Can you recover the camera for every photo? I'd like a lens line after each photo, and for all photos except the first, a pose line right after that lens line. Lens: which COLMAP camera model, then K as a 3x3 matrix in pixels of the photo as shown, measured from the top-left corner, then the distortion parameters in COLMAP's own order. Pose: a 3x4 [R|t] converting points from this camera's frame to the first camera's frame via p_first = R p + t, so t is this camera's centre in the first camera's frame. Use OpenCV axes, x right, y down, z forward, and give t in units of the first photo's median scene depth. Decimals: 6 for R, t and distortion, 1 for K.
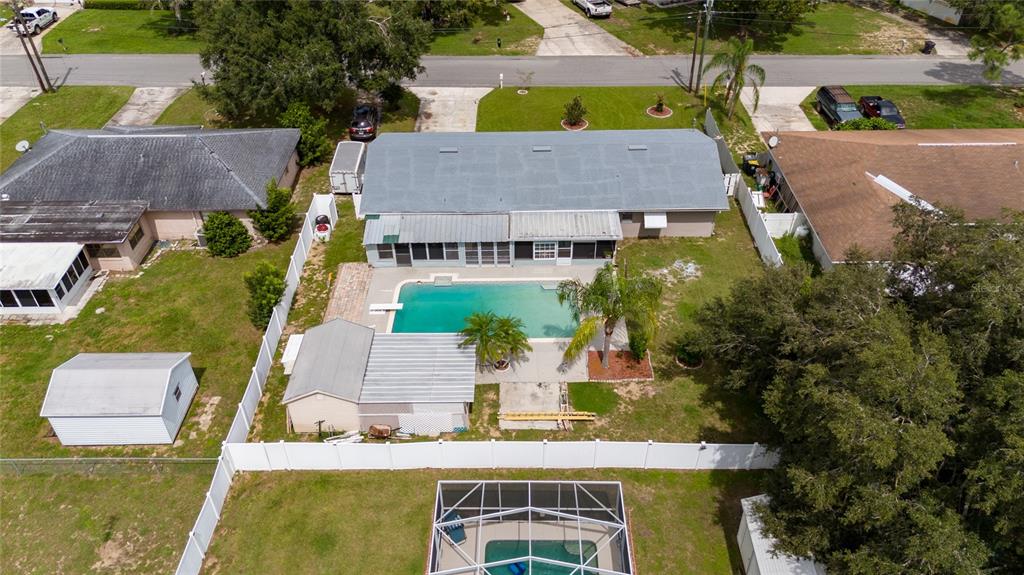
lens RADIAL K [[745.5, 0, 512.0], [0, 745.5, 287.5], [0, 0, 1]] dist [0.087696, -0.078867]
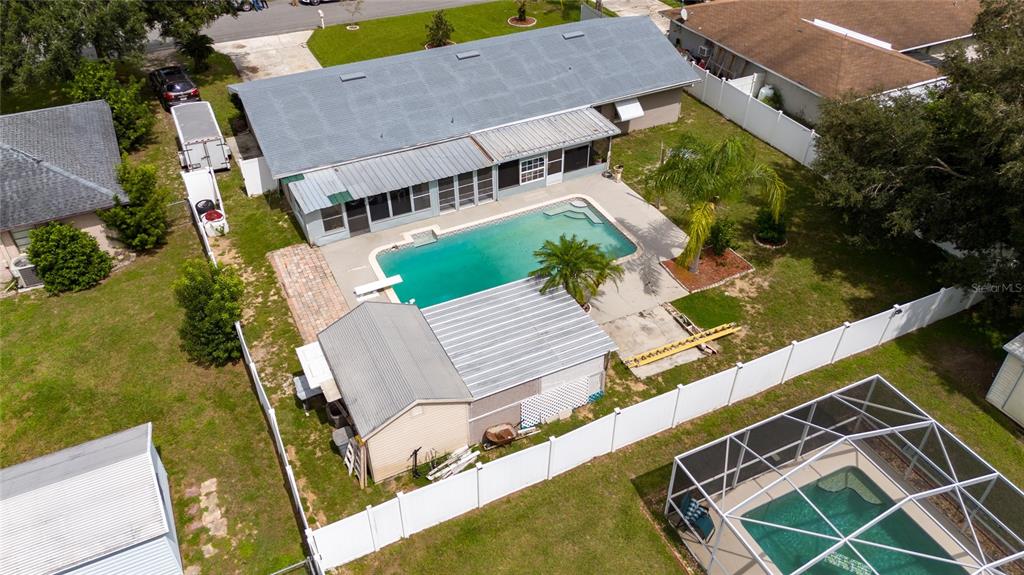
lens RADIAL K [[750.3, 0, 512.0], [0, 750.3, 287.5], [0, 0, 1]] dist [0.066092, -0.059370]
pose [[0.896888, -0.269690, 0.350514, -0.286665], [0.271727, 0.961350, 0.044387, 0.028951], [-0.348937, 0.055434, 0.935505, 0.278650]]
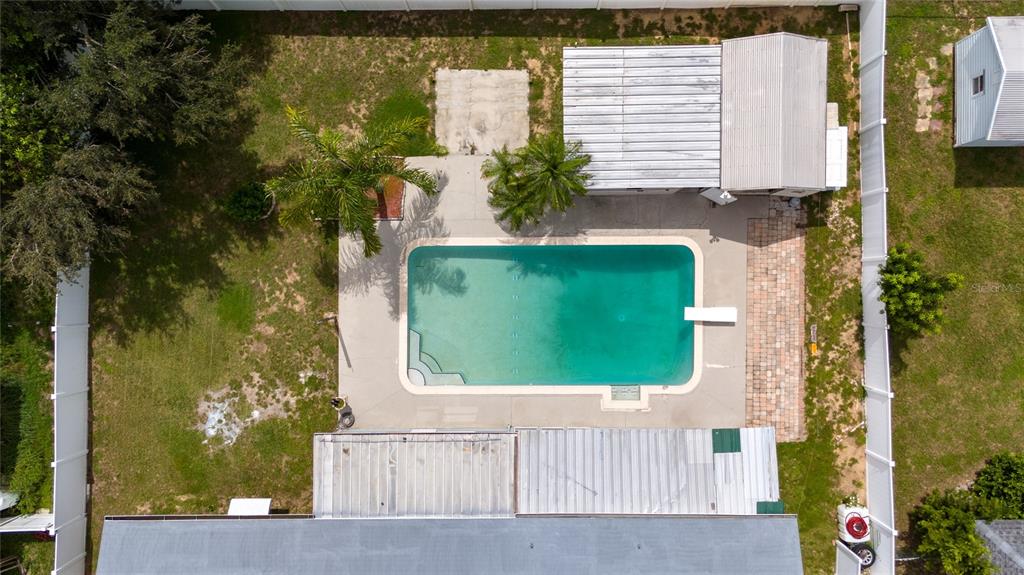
lens RADIAL K [[750.3, 0, 512.0], [0, 750.3, 287.5], [0, 0, 1]] dist [0.066092, -0.059370]
pose [[-0.999877, -0.000465, 0.015697, -0.009698], [0.012466, -0.631458, 0.775310, -0.431060], [0.009551, 0.775410, 0.631386, 0.544493]]
